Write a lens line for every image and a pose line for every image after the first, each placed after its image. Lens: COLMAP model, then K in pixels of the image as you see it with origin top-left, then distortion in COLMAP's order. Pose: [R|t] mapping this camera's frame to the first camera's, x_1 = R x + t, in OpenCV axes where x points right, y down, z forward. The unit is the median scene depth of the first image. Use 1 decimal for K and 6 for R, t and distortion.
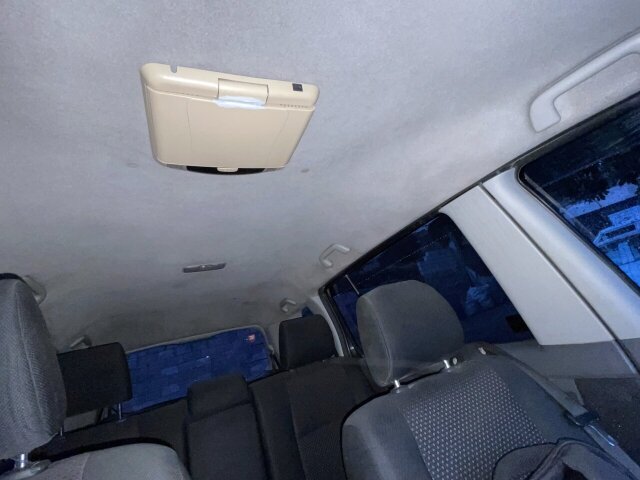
lens RADIAL K [[309.9, 0, 323.3], [0, 309.9, 236.7], [0, 0, 1]] dist [-0.001662, -0.000302]
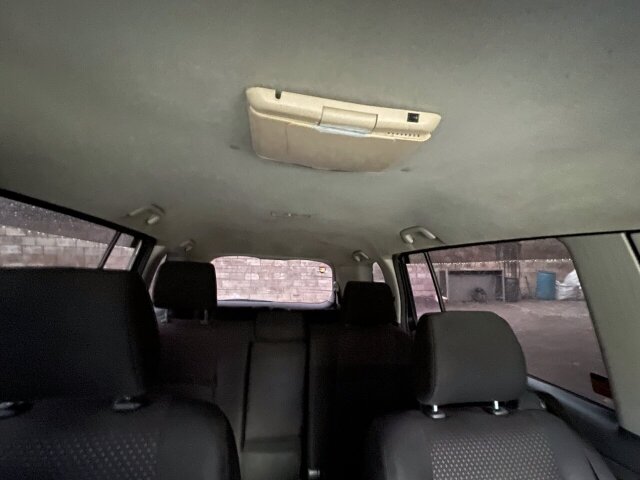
lens RADIAL K [[310.1, 0, 320.0], [0, 310.1, 240.0], [0, 0, 1]] dist [-0.001022, -0.000984]
pose [[0.930410, 0.275794, -0.241402, -0.010108], [-0.205042, 0.937583, 0.280886, -0.128826], [0.303800, -0.211841, 0.928886, 0.032126]]
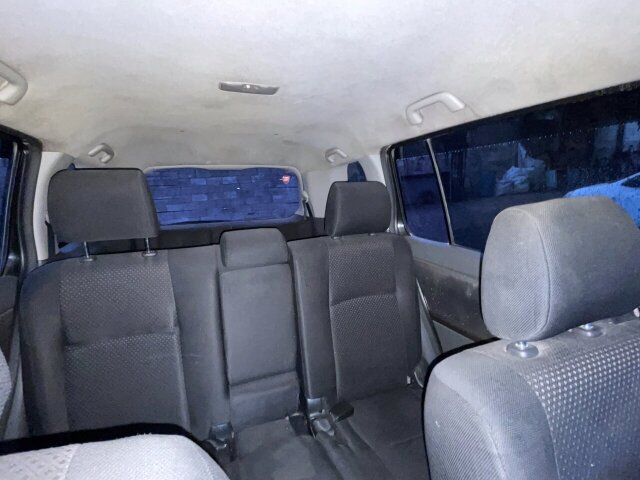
lens RADIAL K [[310.1, 0, 320.0], [0, 310.1, 240.0], [0, 0, 1]] dist [-0.001022, -0.000984]
pose [[0.972625, 0.231242, -0.022960, -0.122407], [-0.189991, 0.848211, 0.494411, 0.012471], [0.133804, -0.476514, 0.868925, 0.230400]]
